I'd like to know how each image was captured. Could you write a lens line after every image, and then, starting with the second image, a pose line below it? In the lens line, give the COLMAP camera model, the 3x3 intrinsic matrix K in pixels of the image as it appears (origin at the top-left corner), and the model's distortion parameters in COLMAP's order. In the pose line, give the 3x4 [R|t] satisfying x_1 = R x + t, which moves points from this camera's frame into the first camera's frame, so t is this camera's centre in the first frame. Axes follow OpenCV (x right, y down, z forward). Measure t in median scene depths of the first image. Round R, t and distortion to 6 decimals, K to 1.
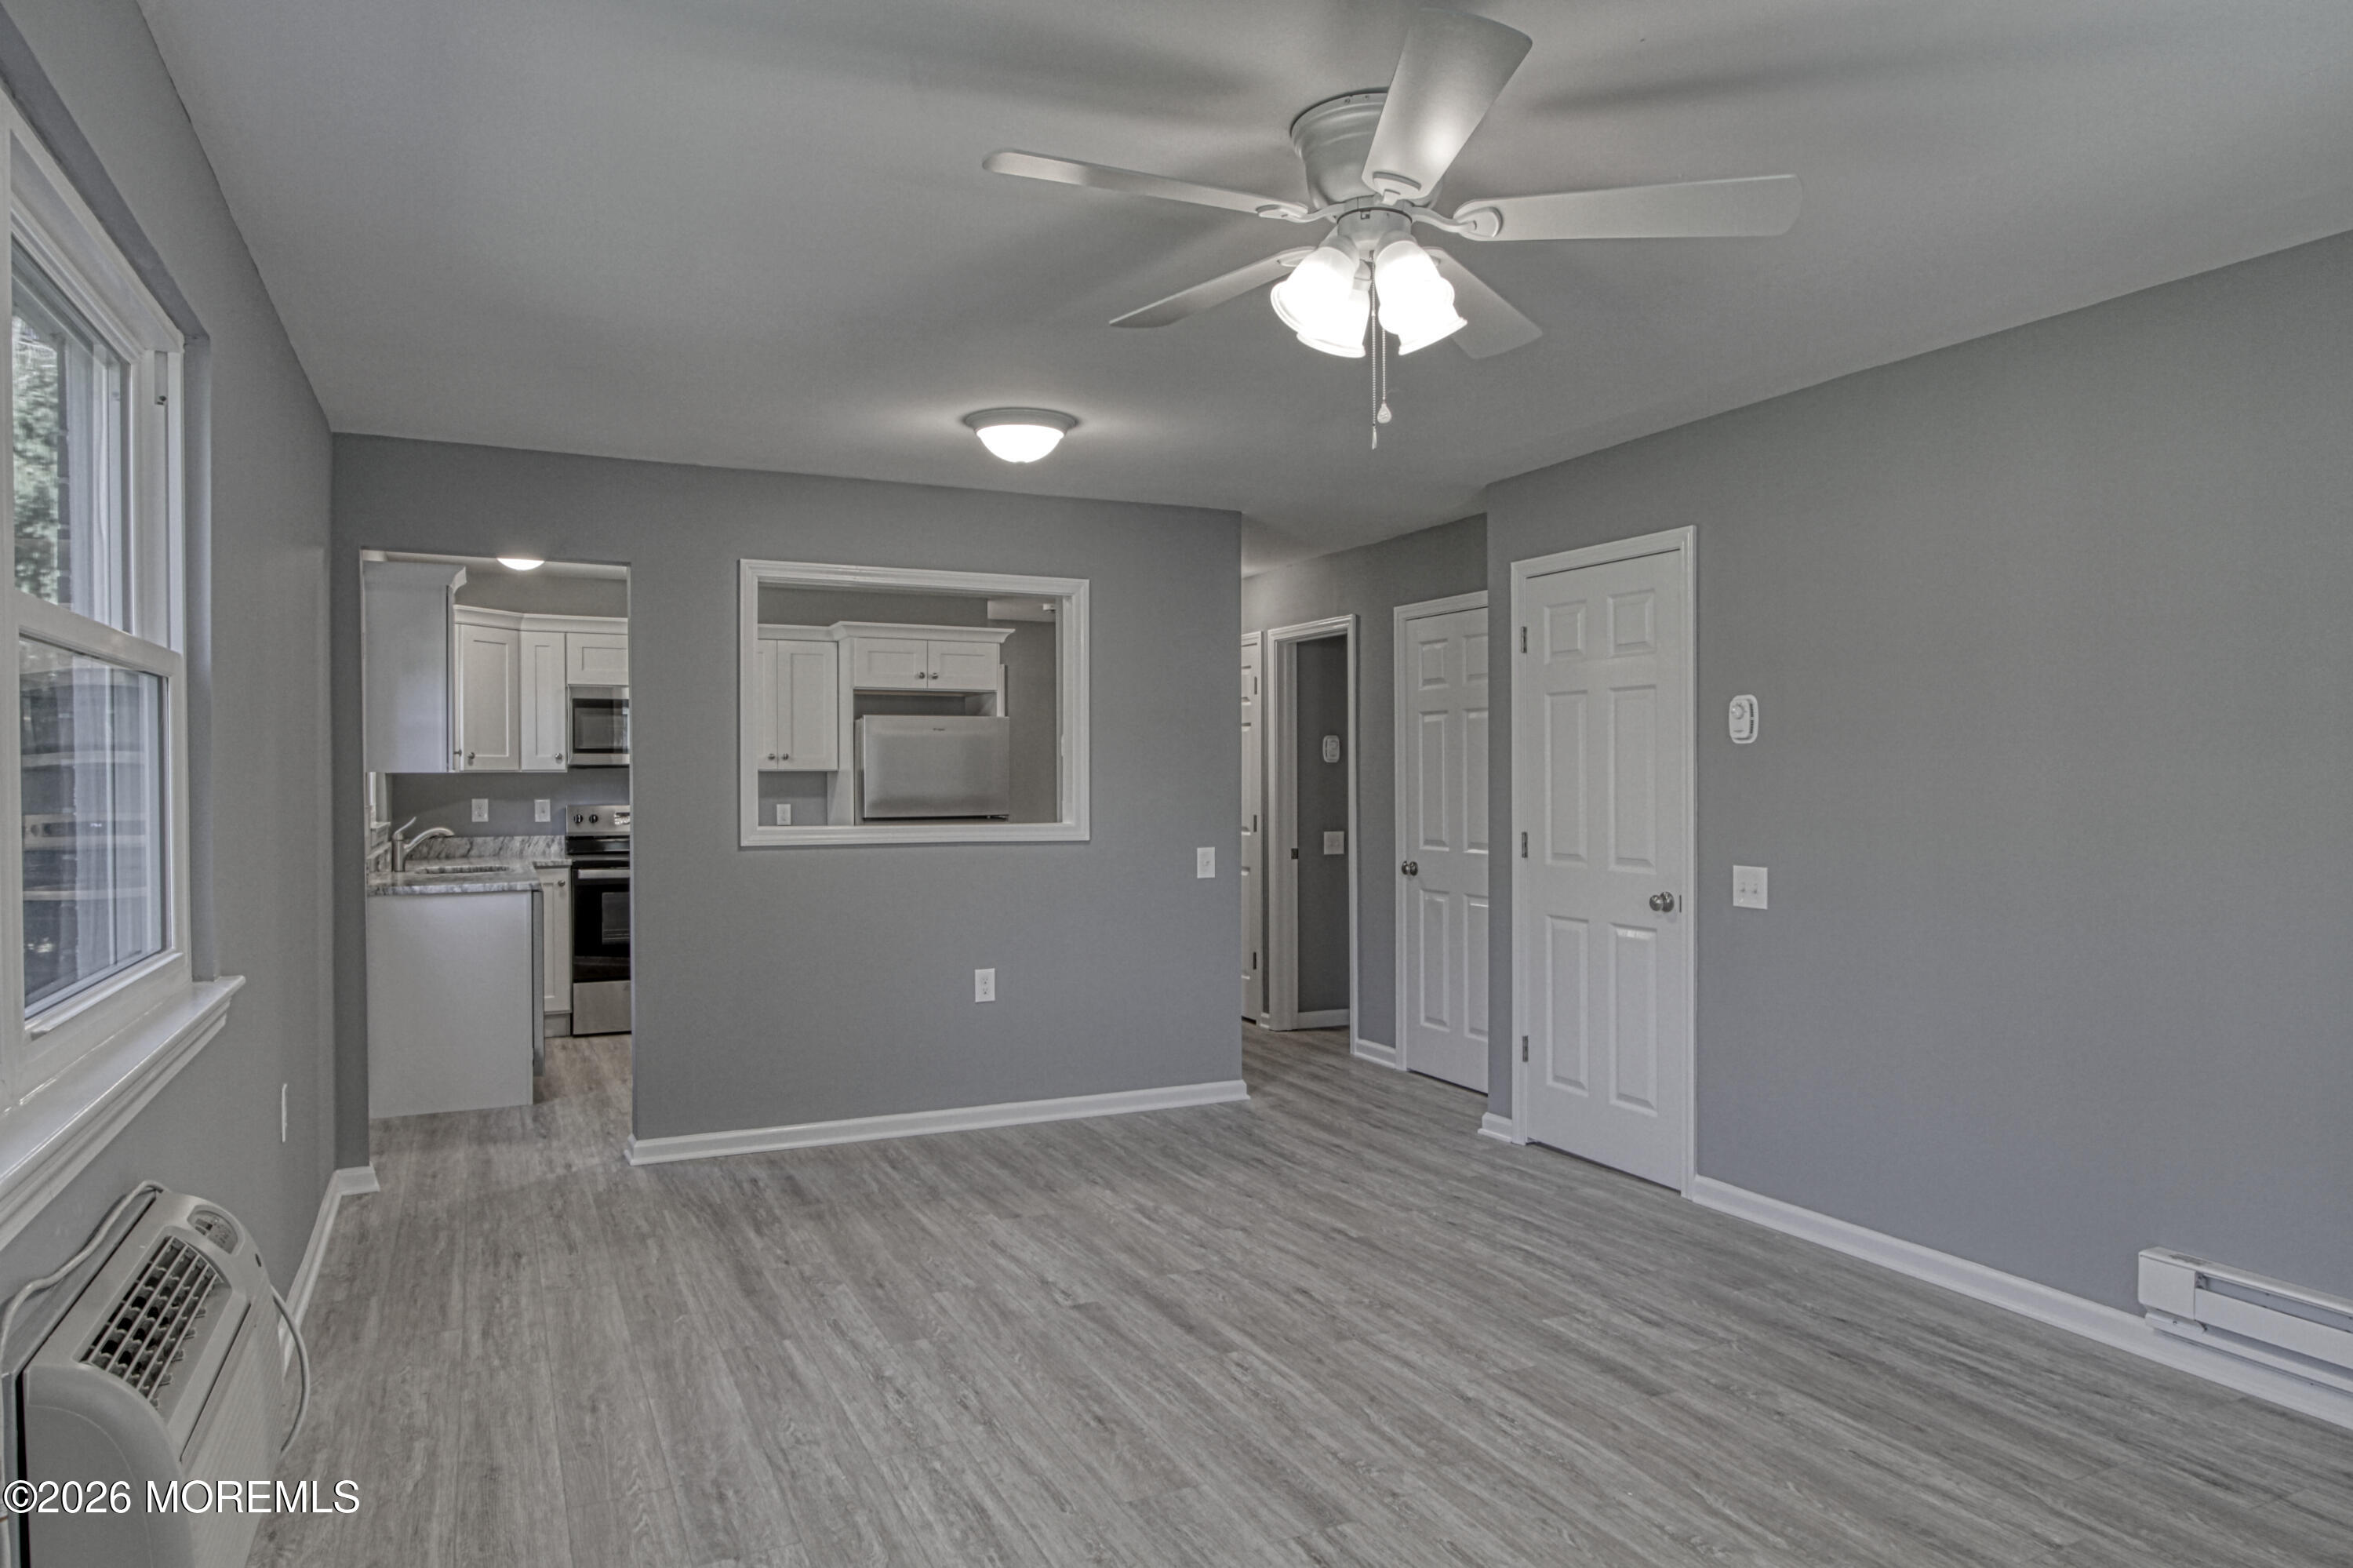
lens RADIAL K [[1449.2, 0, 1176.5], [0, 1449.2, 784.0], [0, 0, 1]] dist [0.003643, 0.001128]
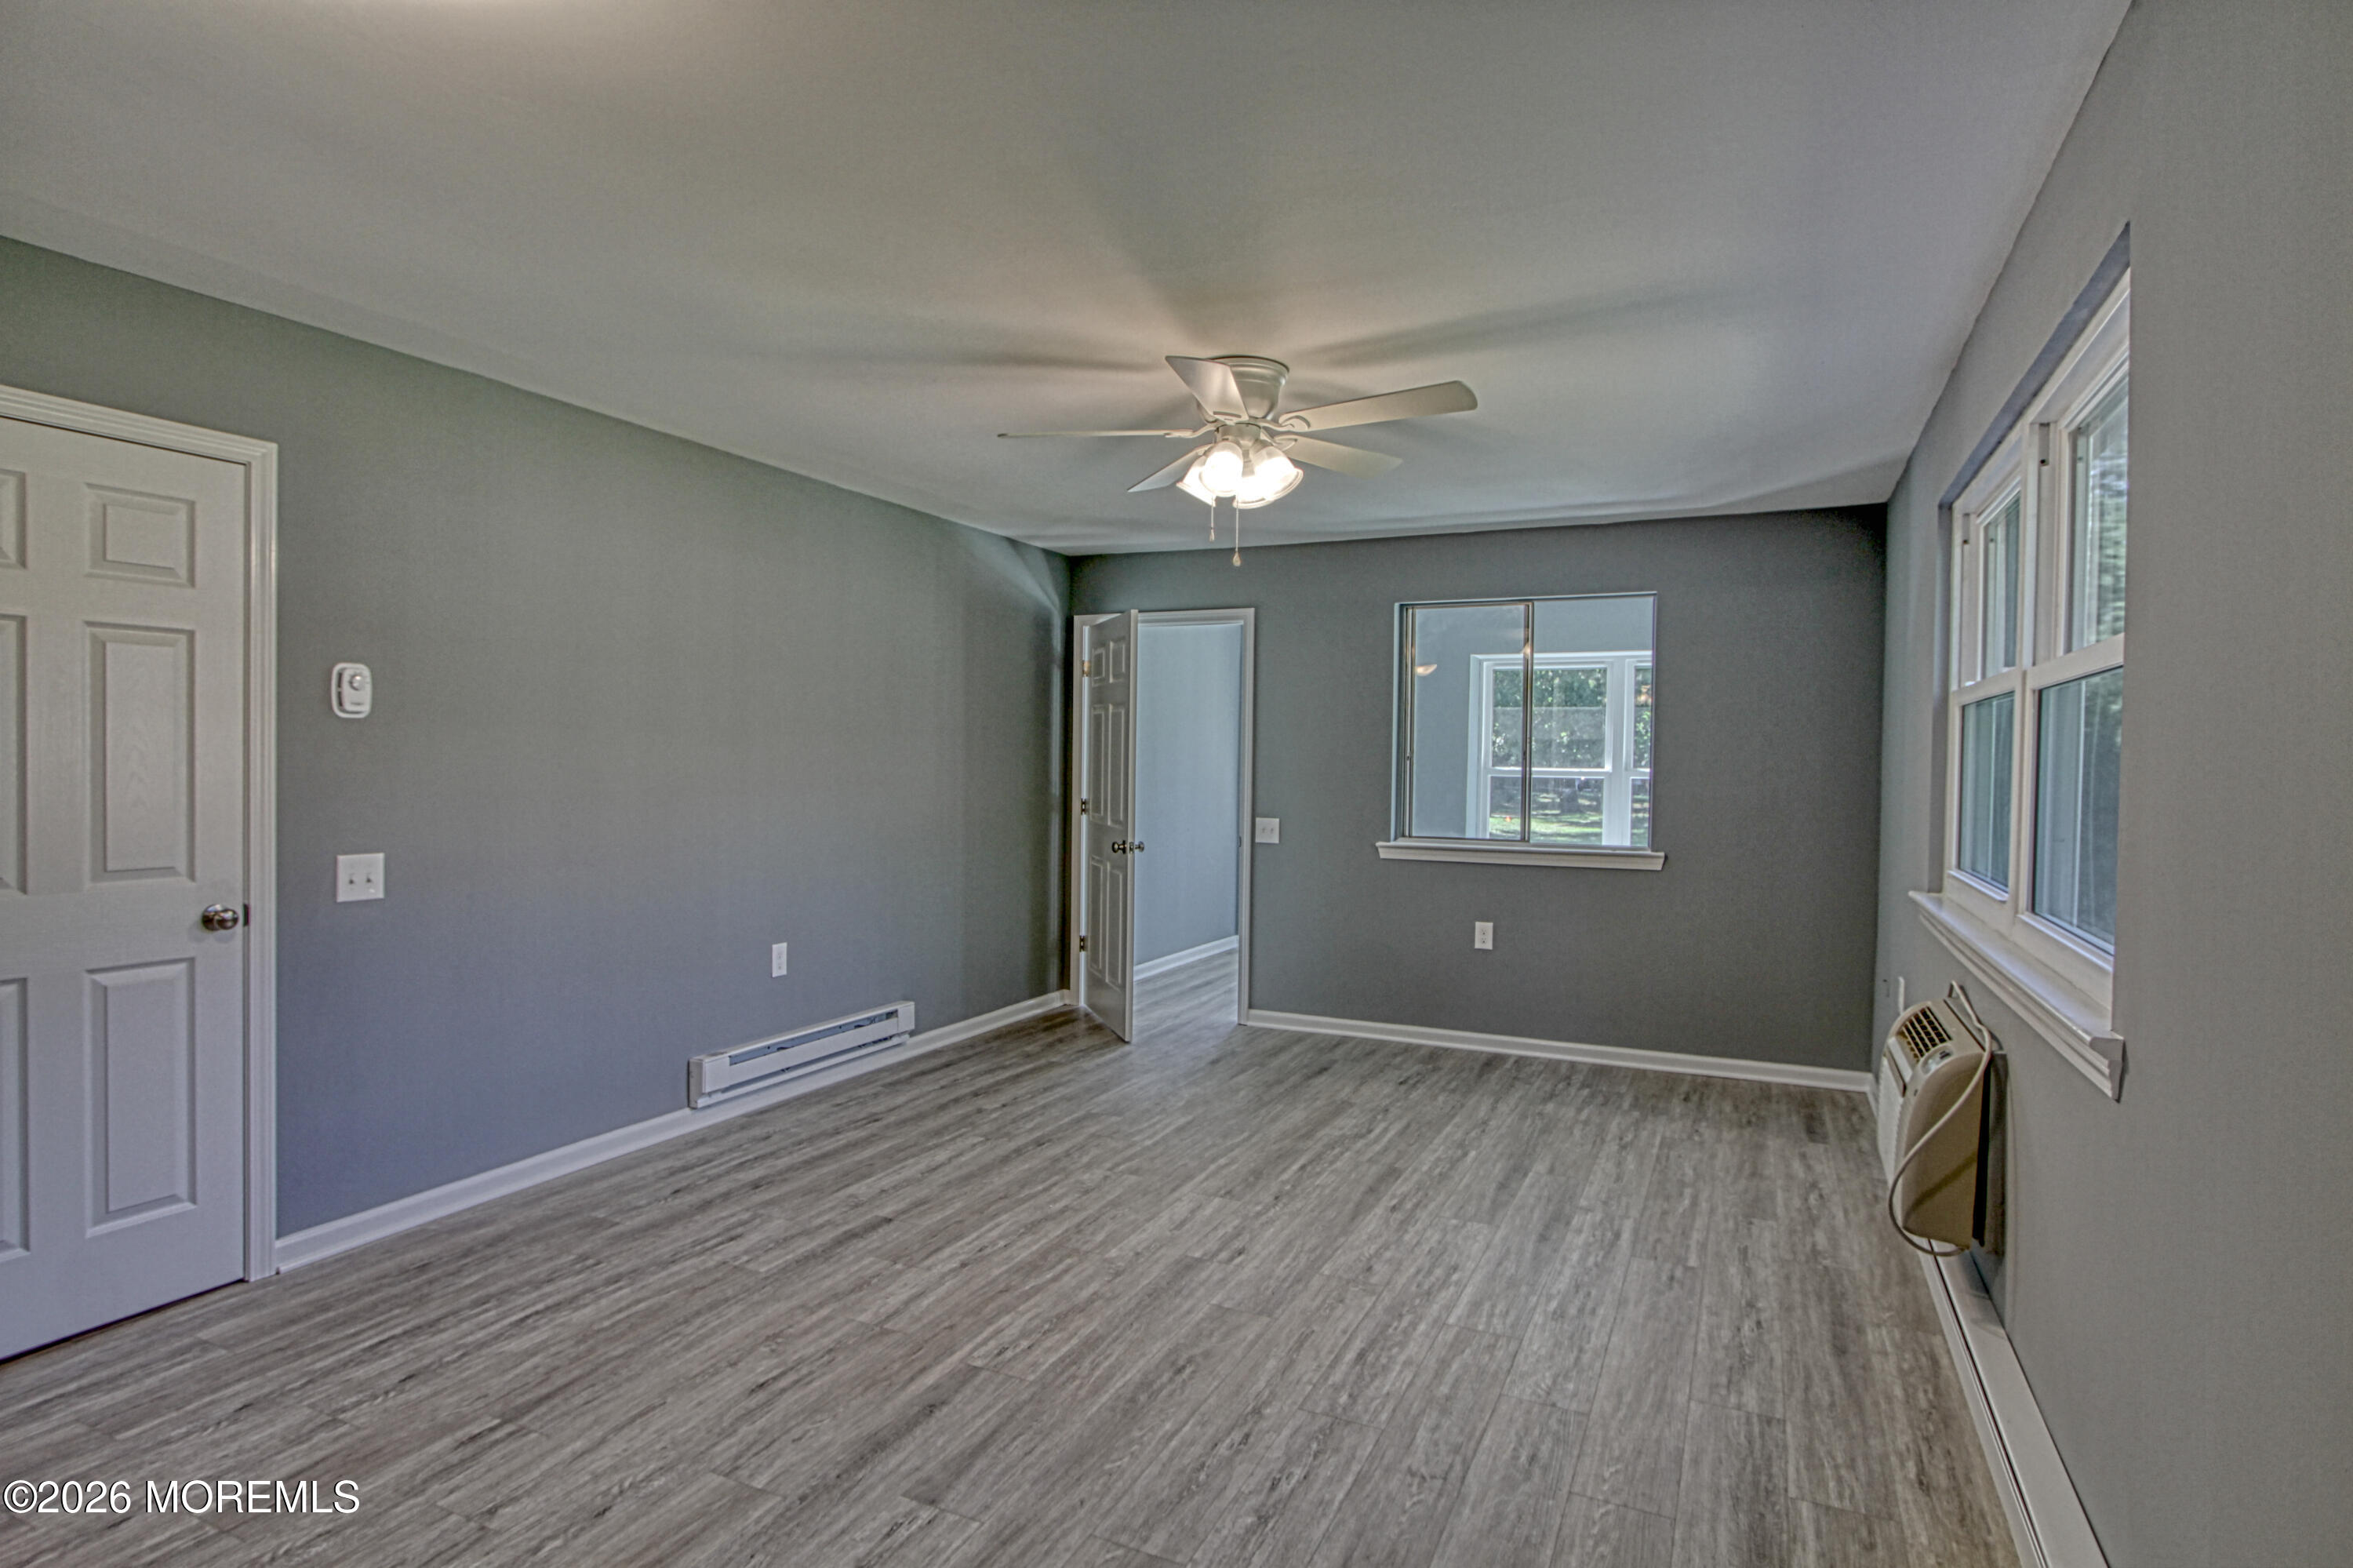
lens RADIAL K [[1250.1, 0, 1190.8], [0, 1250.1, 784.5], [0, 0, 1]] dist [-0.013750, 0.000877]
pose [[-0.642156, -0.017474, 0.766375, -0.715969], [-0.004506, 0.999809, 0.019021, -0.000948], [-0.766560, 0.008761, -0.642112, 1.516947]]
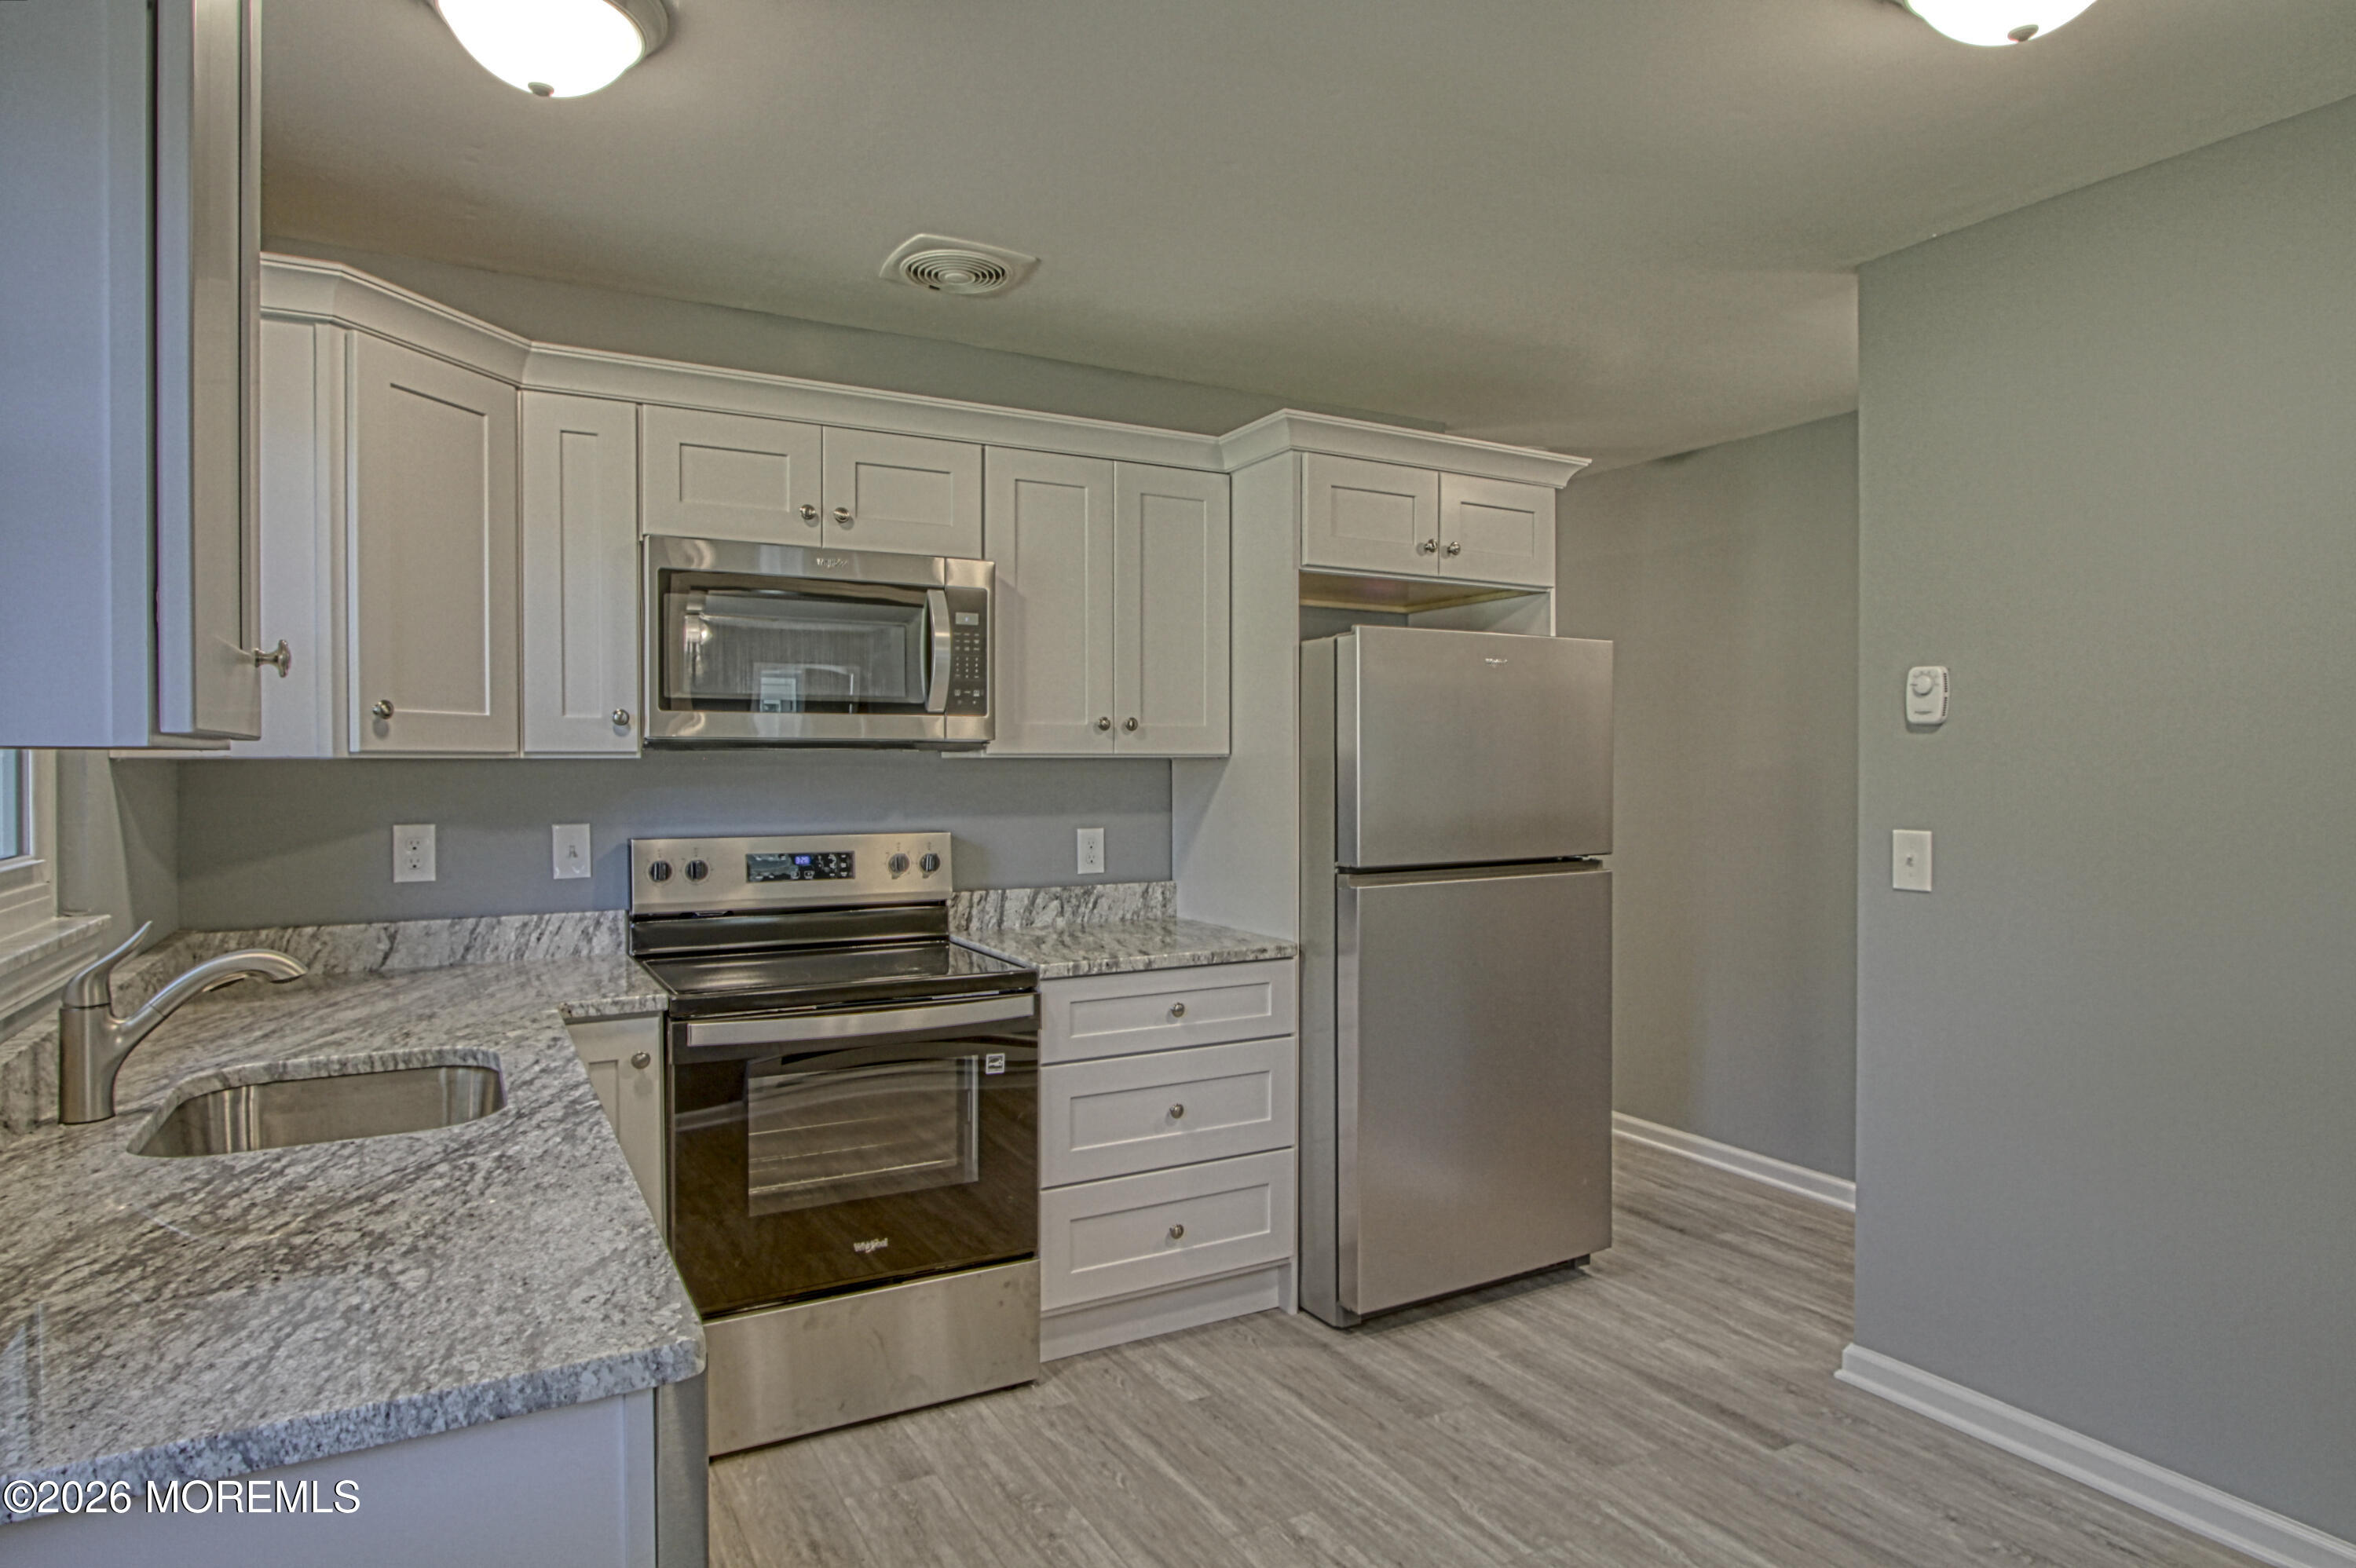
lens RADIAL K [[1331.8, 0, 1152.0], [0, 1331.8, 768.1], [0, 0, 1]] dist [-0.003559, 0.000047]
pose [[0.998244, 0.005473, 0.058979, -0.097876], [-0.005171, 0.999973, -0.005271, -0.001319], [-0.059007, 0.004957, 0.998245, 0.203485]]
